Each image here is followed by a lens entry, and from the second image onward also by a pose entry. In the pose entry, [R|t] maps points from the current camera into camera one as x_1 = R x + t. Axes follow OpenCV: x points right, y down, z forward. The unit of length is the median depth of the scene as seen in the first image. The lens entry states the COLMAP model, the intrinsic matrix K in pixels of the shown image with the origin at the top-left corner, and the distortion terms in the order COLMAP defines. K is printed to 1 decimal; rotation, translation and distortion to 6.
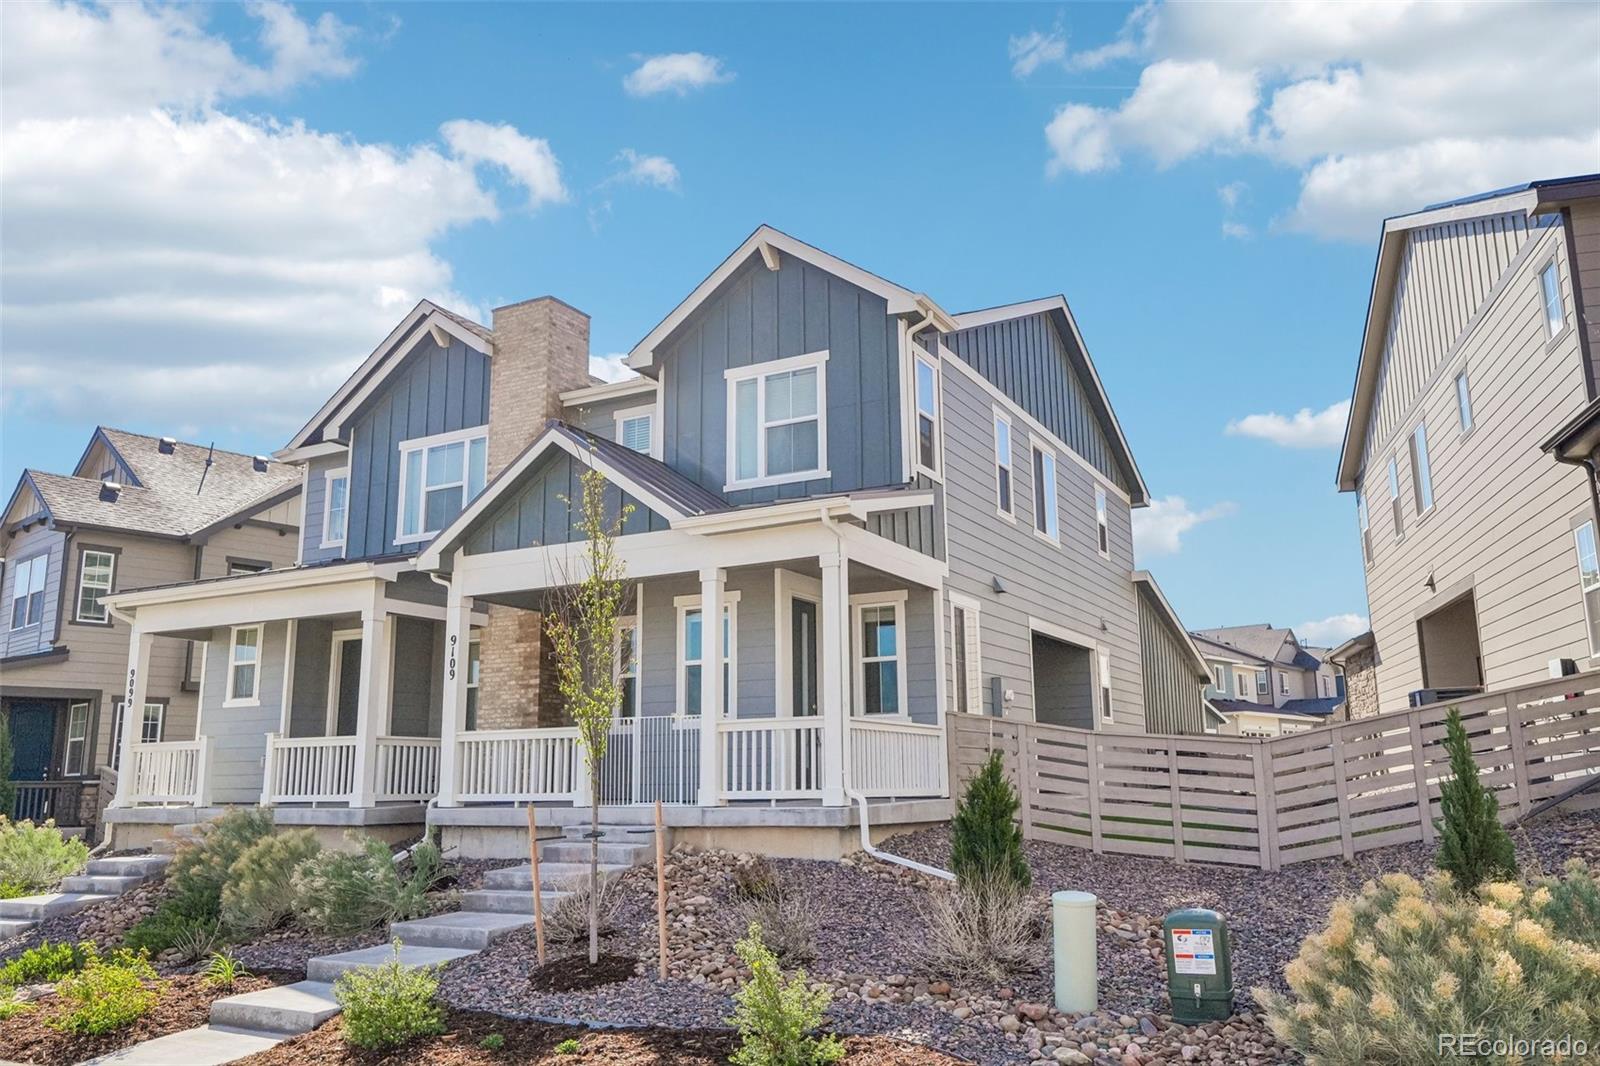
lens RADIAL K [[1229.8, 0, 800.0], [0, 1229.8, 533.0], [0, 0, 1]] dist [0.004947, 0.001419]
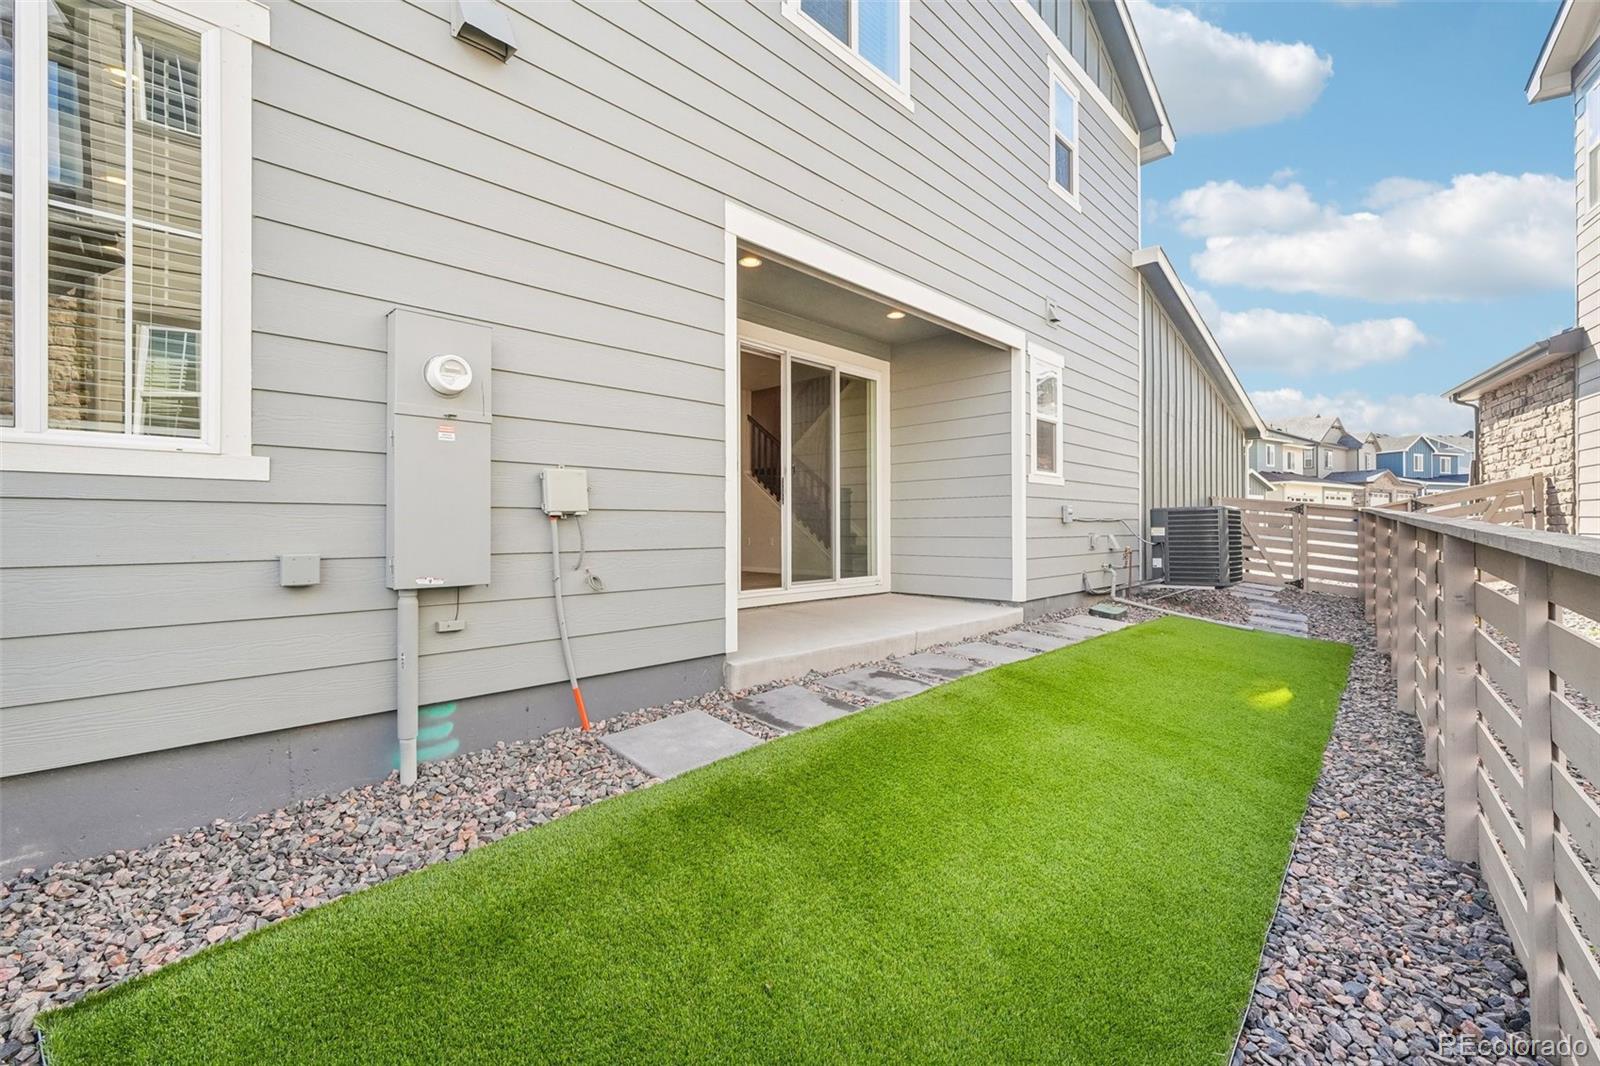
lens RADIAL K [[666.2, 0, 801.9], [0, 666.2, 525.3], [0, 0, 1]] dist [-0.002754, 0.000296]
pose [[0.959927, 0.009534, -0.280089, 0.076530], [0.046601, 0.980077, 0.193072, 0.036481], [0.276350, -0.198388, 0.940358, 0.225700]]
